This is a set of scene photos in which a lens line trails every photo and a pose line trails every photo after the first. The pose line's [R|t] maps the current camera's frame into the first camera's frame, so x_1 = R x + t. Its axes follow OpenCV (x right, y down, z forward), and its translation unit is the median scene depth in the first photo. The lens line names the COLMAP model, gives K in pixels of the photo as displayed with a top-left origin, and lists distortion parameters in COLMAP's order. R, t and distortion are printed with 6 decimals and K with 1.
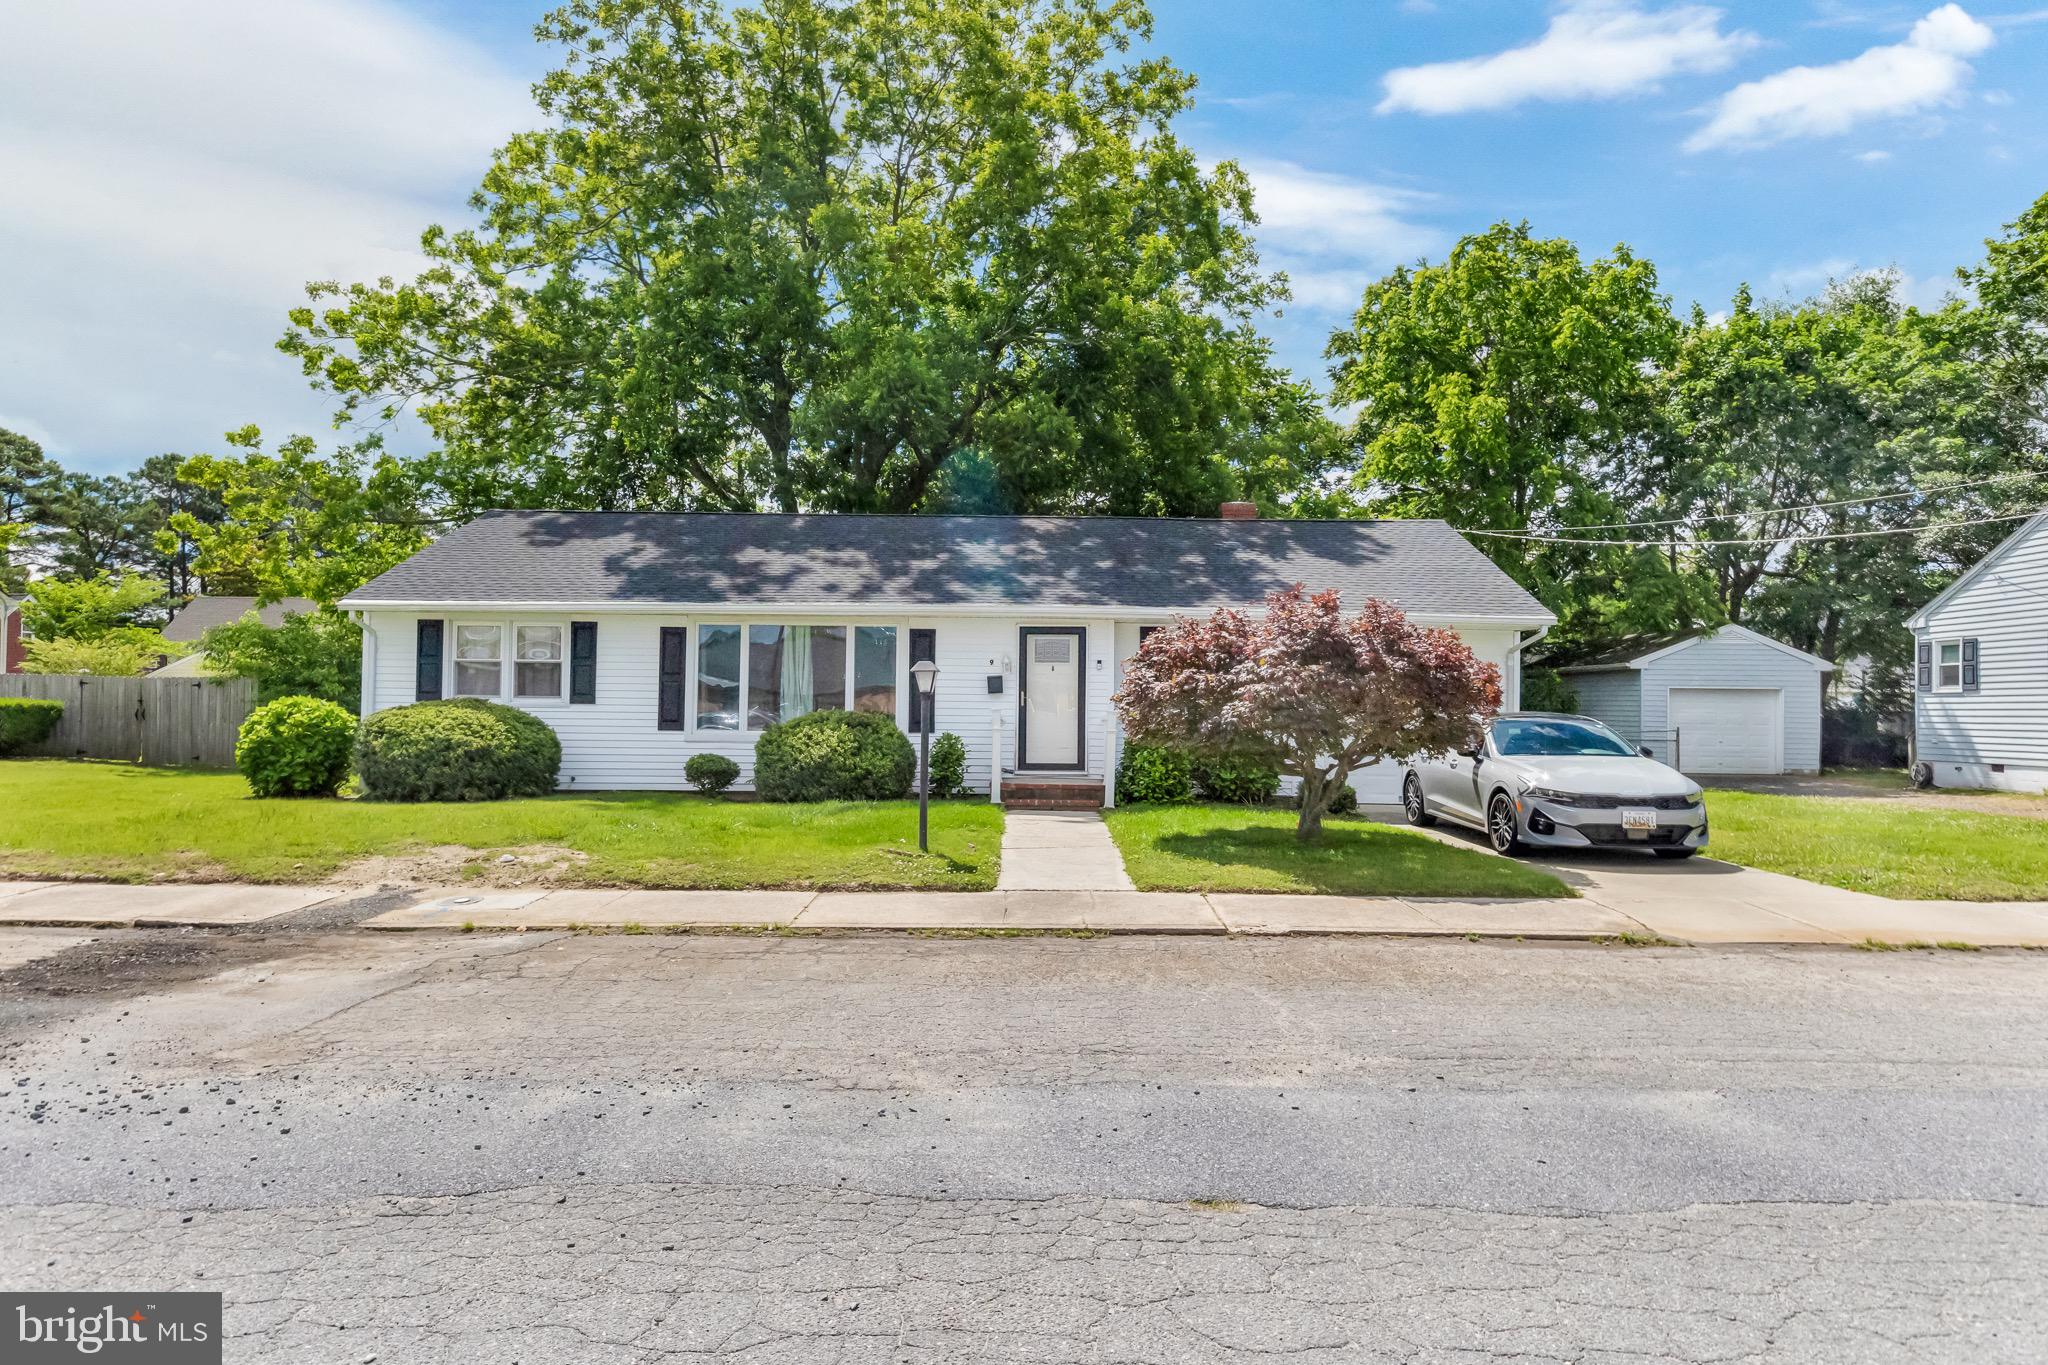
lens RADIAL K [[1344.4, 0, 1024.0], [0, 1344.4, 682.5], [0, 0, 1]] dist [-0.000657, -0.000401]
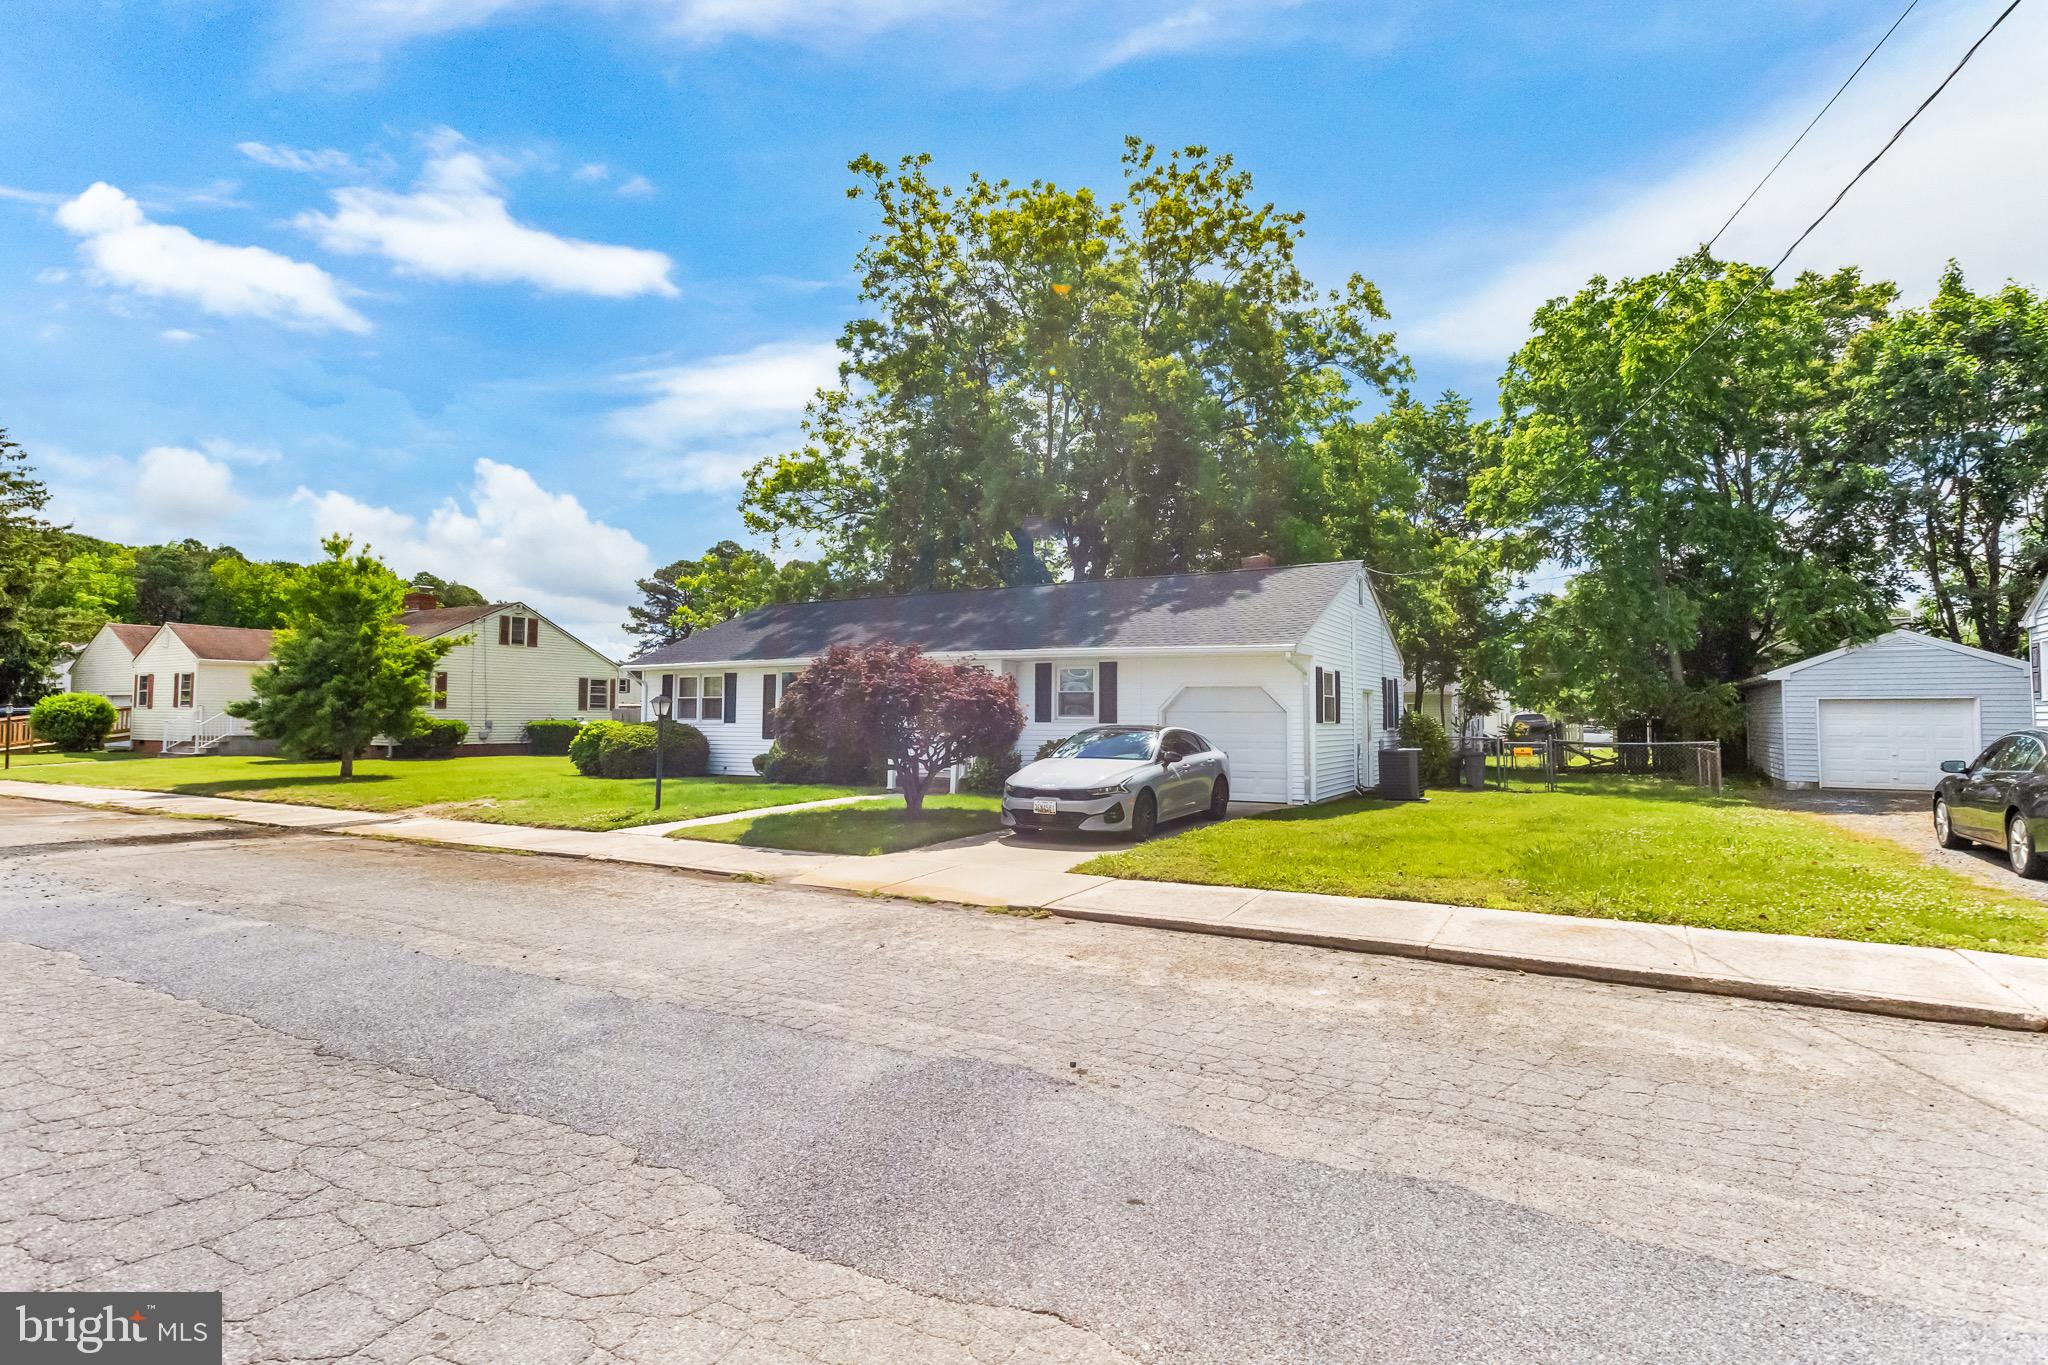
lens RADIAL K [[1054.7, 0, 1024.0], [0, 1054.7, 682.5], [0, 0, 1]] dist [0.000625, 0.000116]
pose [[0.850111, -0.026353, -0.525944, 0.654347], [0.013669, 0.999515, -0.027988, 0.008455], [0.526427, 0.016604, 0.850058, 0.094375]]
